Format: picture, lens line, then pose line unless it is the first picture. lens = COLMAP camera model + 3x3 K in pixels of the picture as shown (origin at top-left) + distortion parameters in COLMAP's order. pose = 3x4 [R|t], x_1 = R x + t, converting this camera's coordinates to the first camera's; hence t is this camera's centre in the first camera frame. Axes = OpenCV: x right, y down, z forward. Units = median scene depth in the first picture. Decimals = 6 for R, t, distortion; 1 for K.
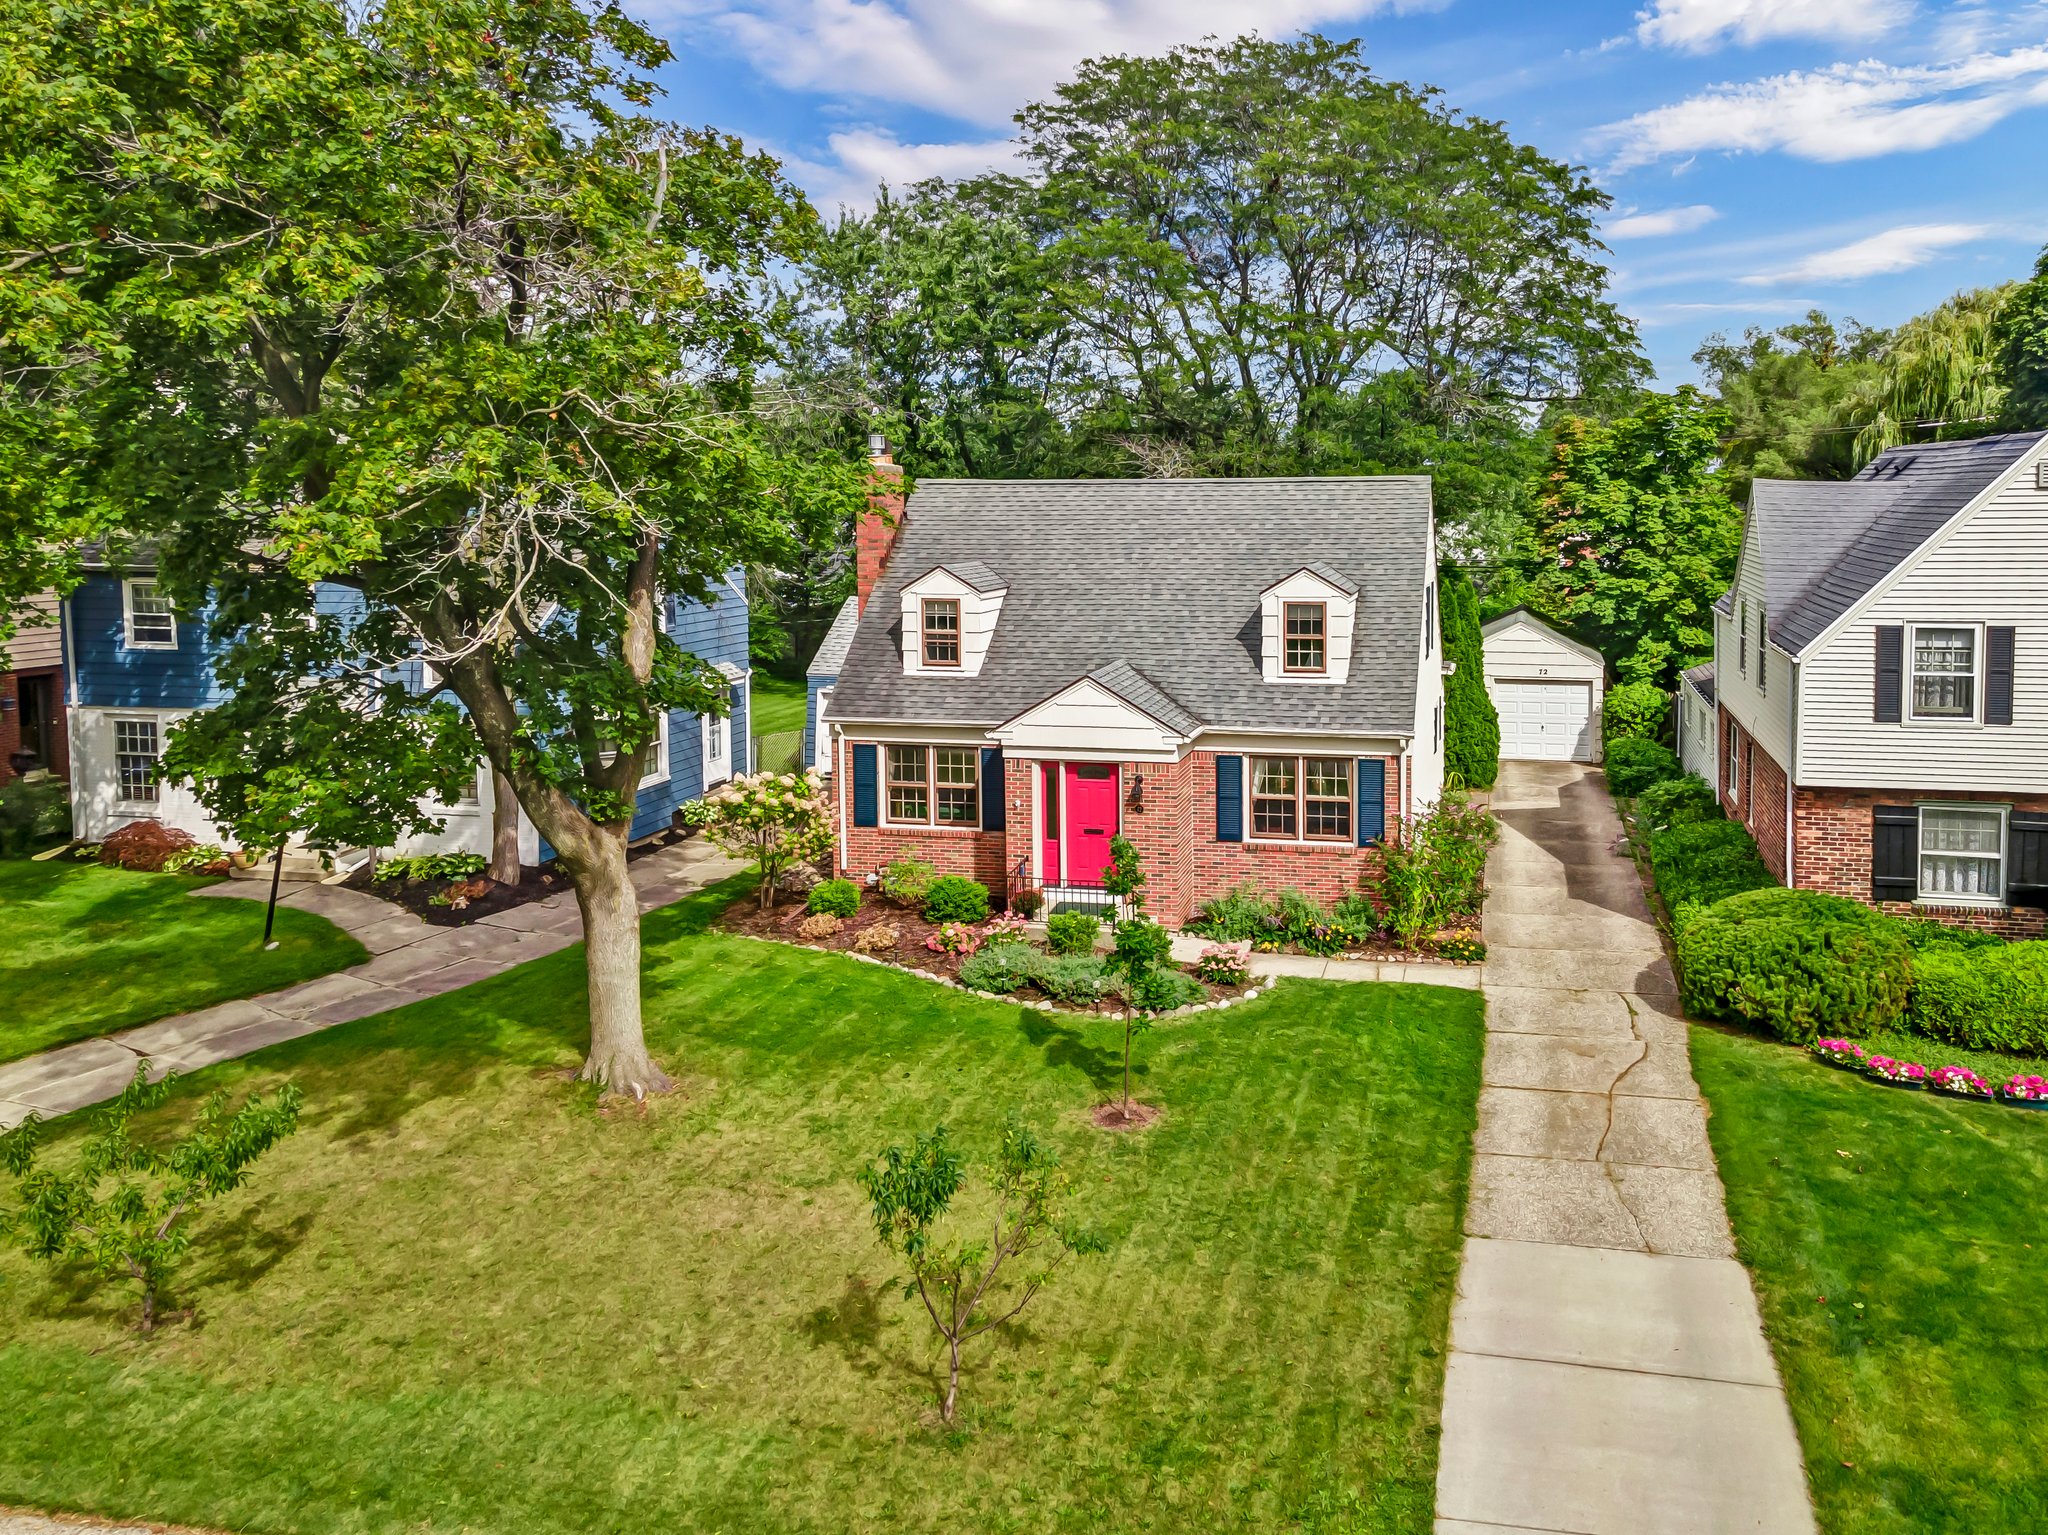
lens RADIAL K [[1615.3, 0, 1180.9], [0, 1615.3, 587.5], [0, 0, 1]] dist [0.021101, 0.006411]
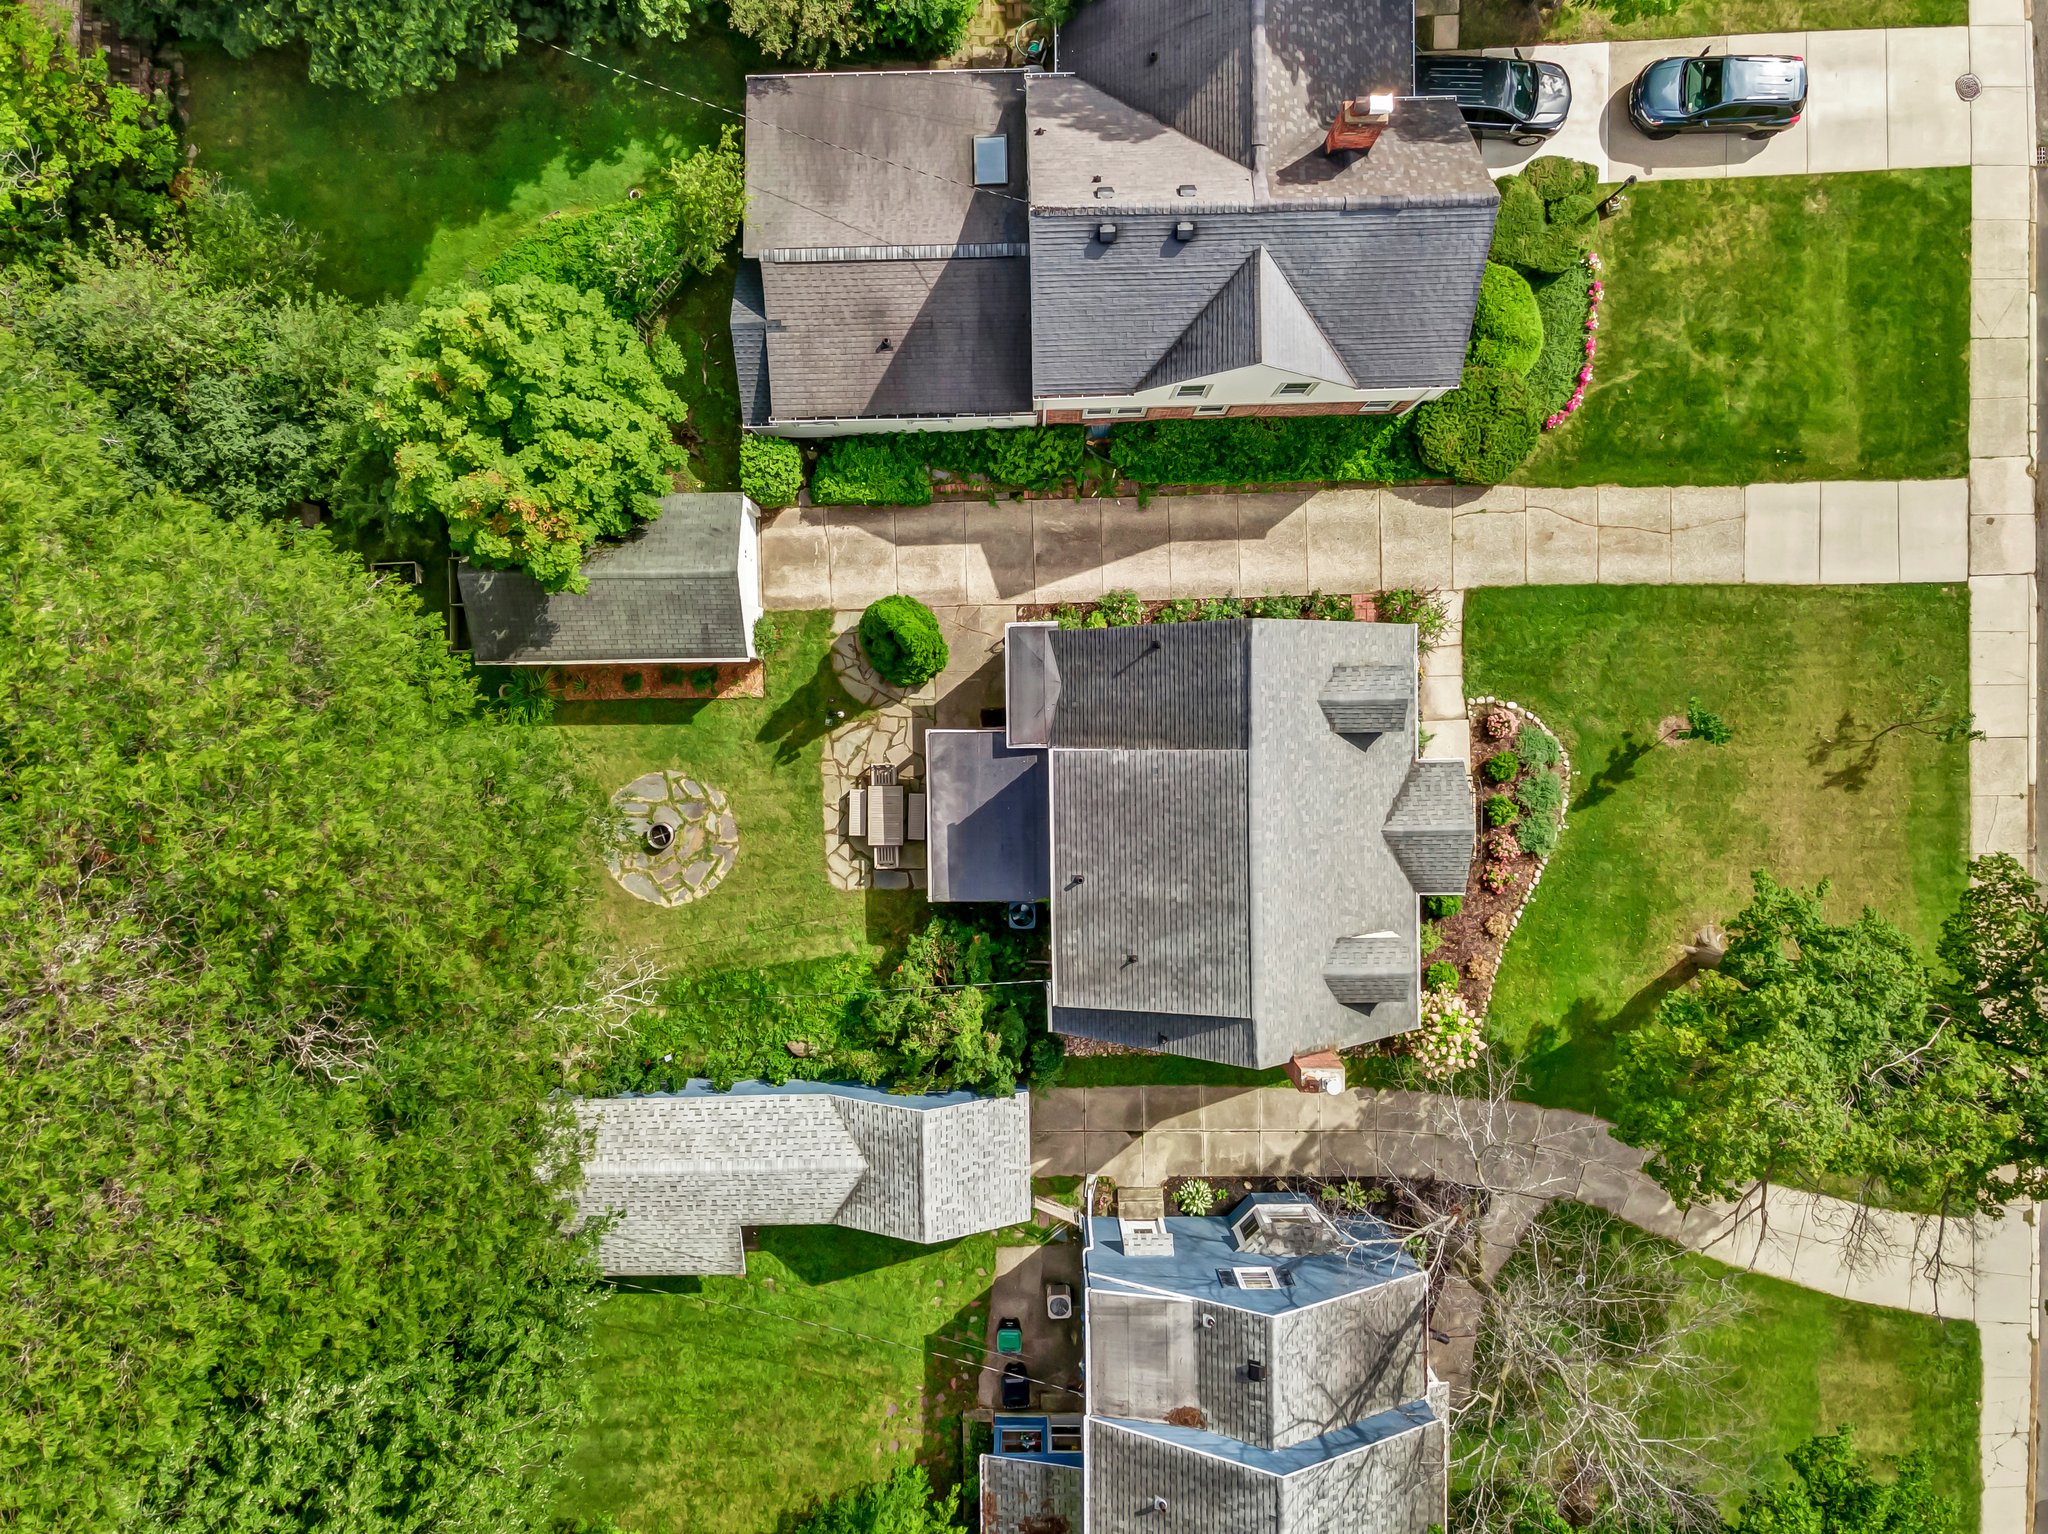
lens RADIAL K [[1564.6, 0, 987.5], [0, 1564.6, 740.8], [0, 0, 1]] dist [0.027660, 0.011906]
pose [[-0.225677, -0.974027, -0.018462, 0.169579], [0.075817, -0.036454, 0.996455, -1.552842], [-0.971248, 0.223477, 0.082075, 1.389847]]
